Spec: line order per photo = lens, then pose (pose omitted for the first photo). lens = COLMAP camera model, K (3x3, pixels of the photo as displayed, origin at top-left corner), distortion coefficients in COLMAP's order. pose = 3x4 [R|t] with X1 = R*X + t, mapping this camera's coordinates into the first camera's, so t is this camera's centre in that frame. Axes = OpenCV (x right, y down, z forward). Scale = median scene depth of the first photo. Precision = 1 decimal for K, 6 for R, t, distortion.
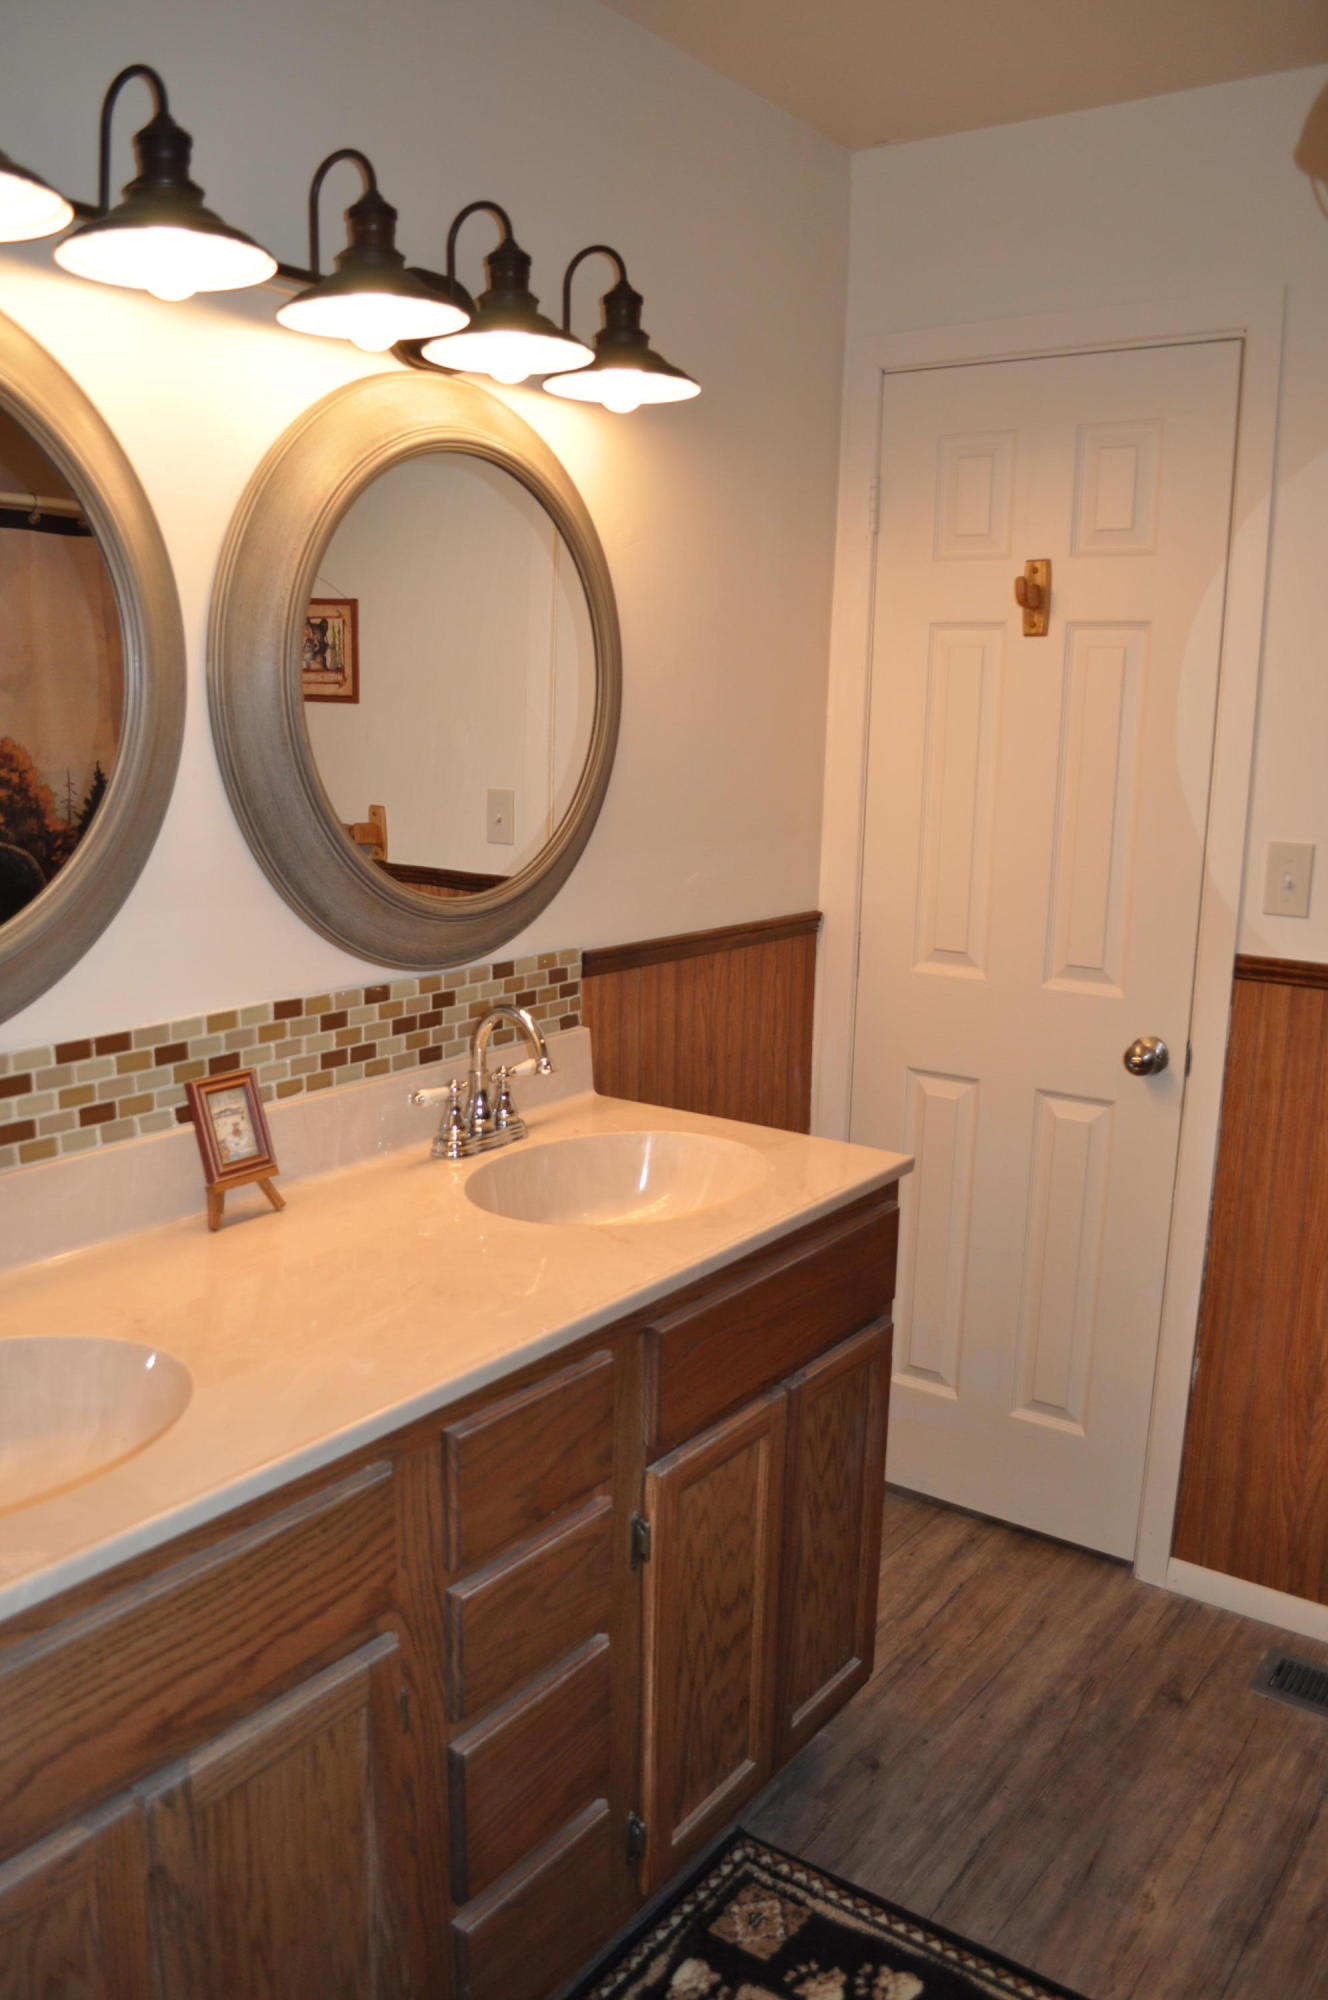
lens RADIAL K [[1571.4, 0, 653.2], [0, 1571.4, 1015.2], [0, 0, 1]] dist [-0.081226, 0.006083]
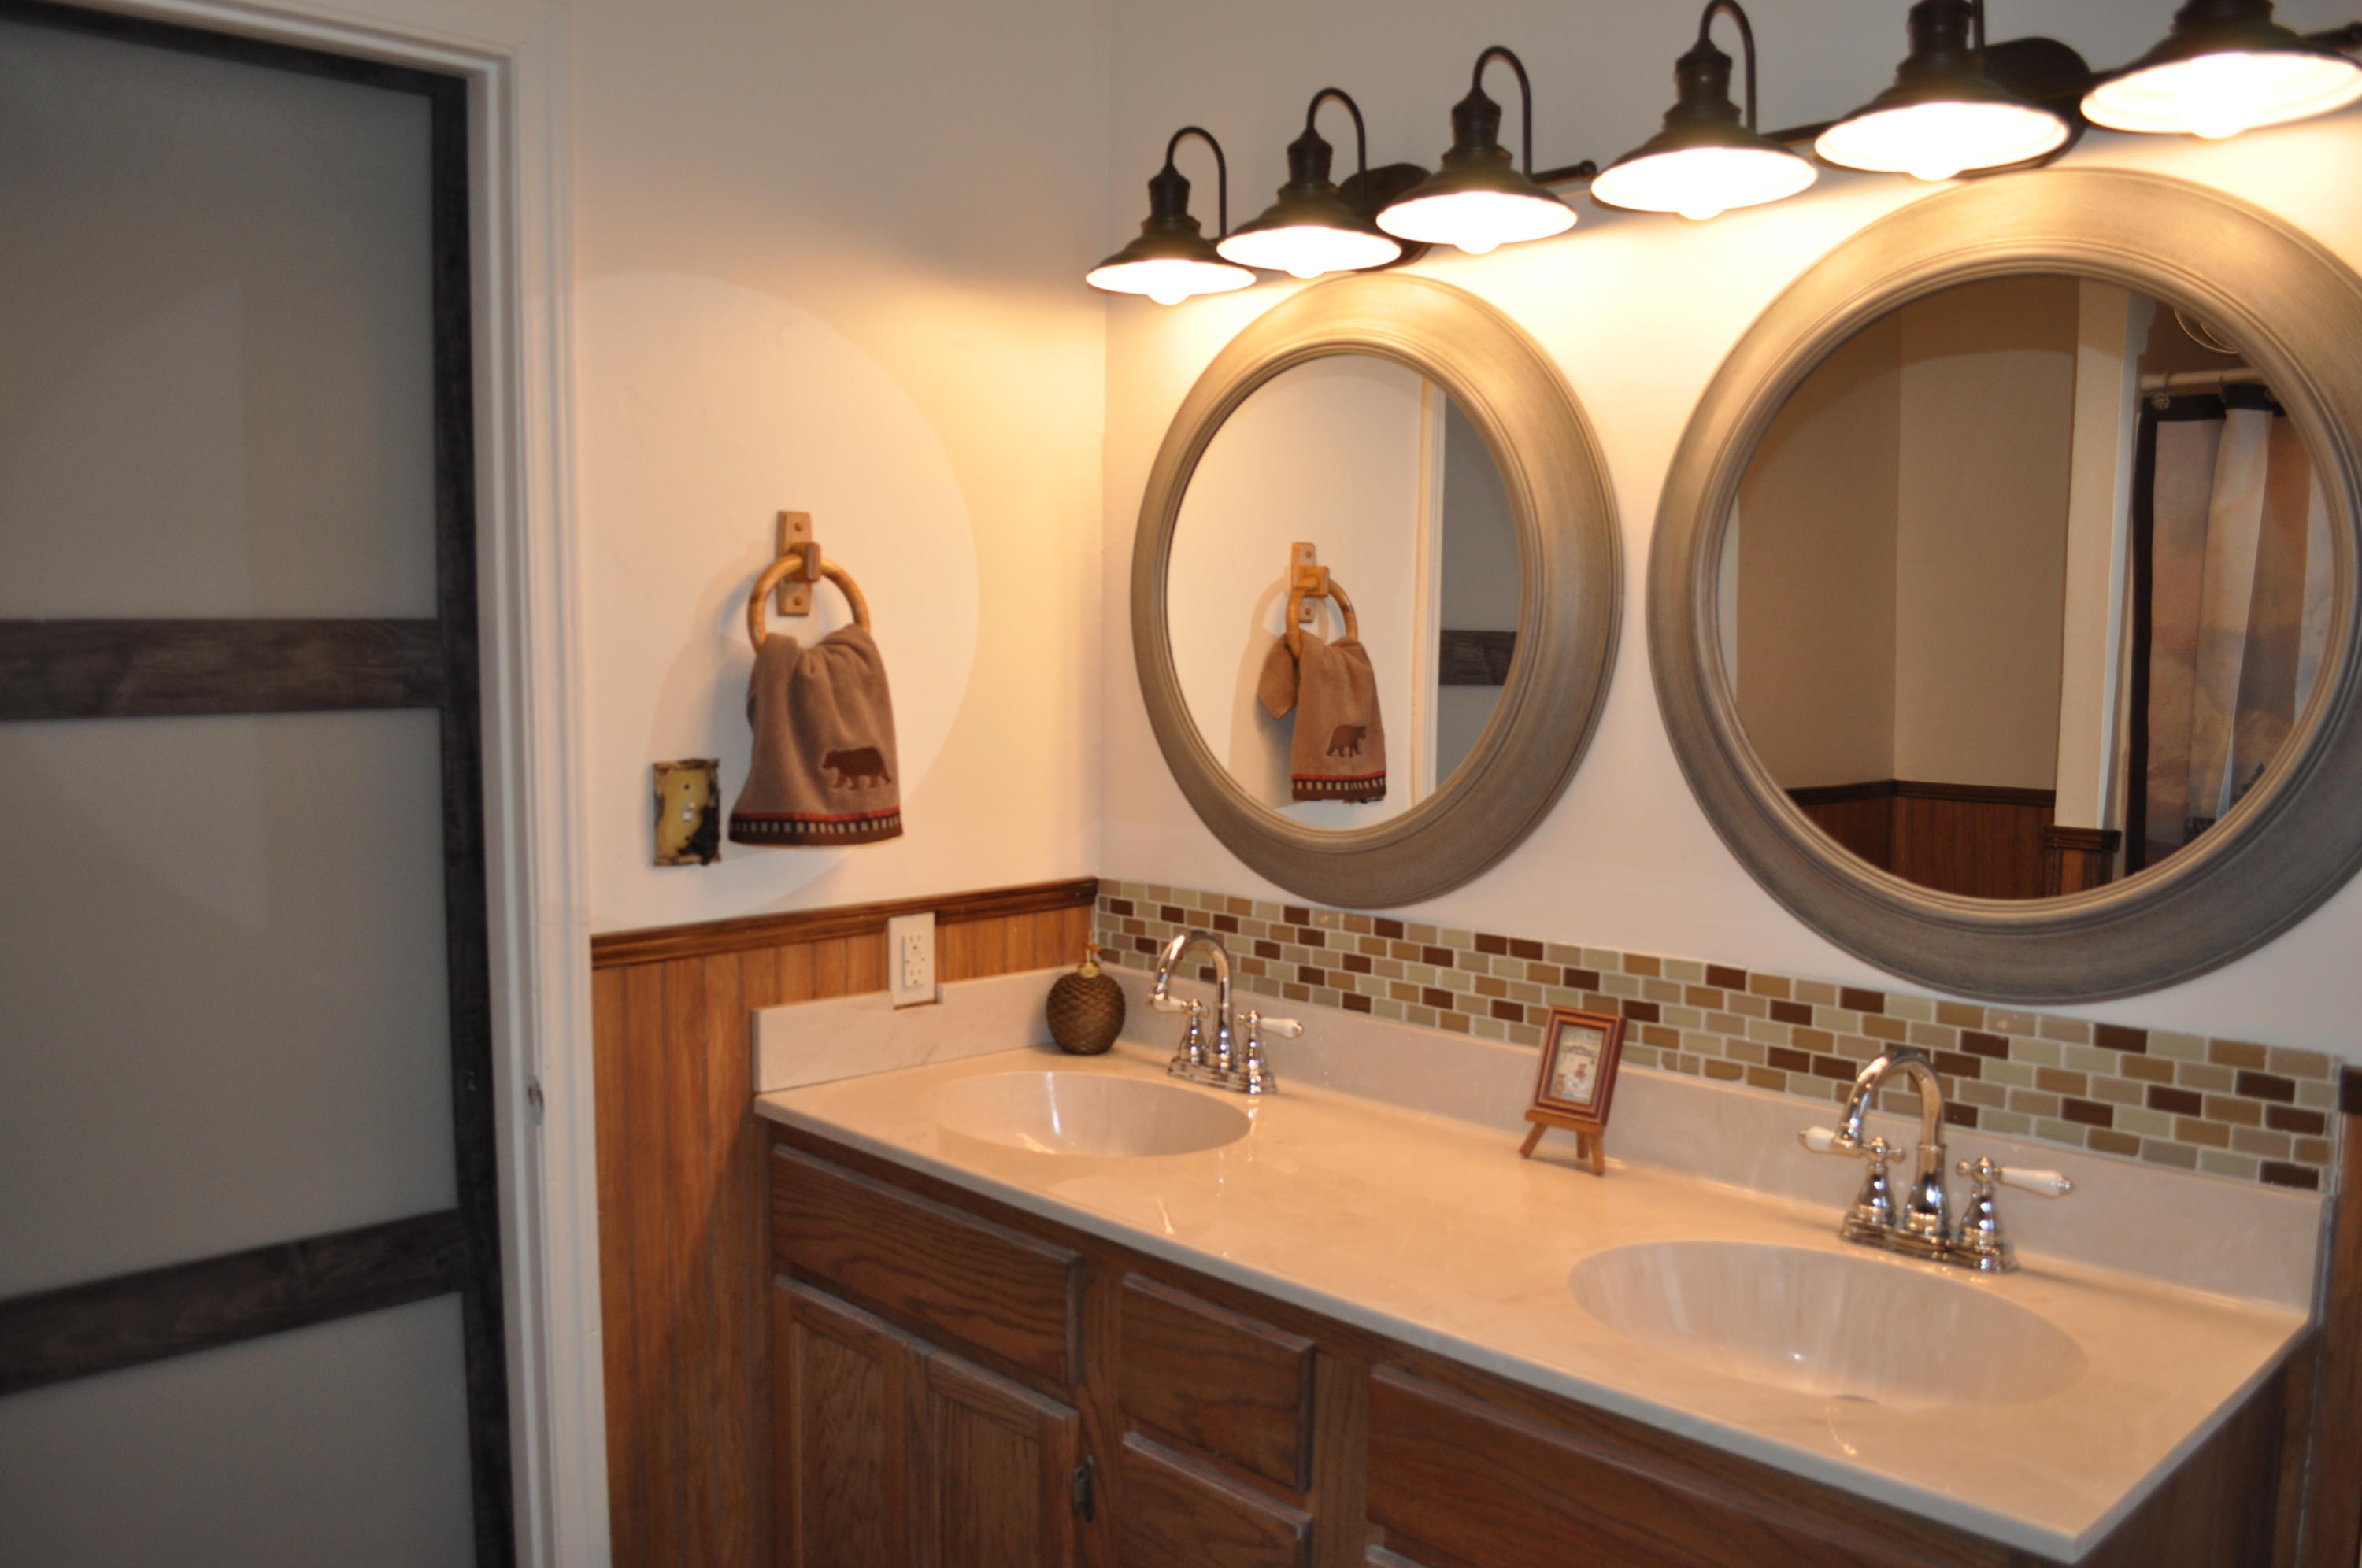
lens RADIAL K [[1855.6, 0, 1191.2], [0, 1855.6, 805.5], [0, 0, 1]] dist [-0.081226, 0.006083]
pose [[-0.158994, 0.070825, -0.984736, 0.809475], [-0.204709, 0.973382, 0.103061, -0.141233], [0.965824, 0.217970, -0.140263, 0.844844]]
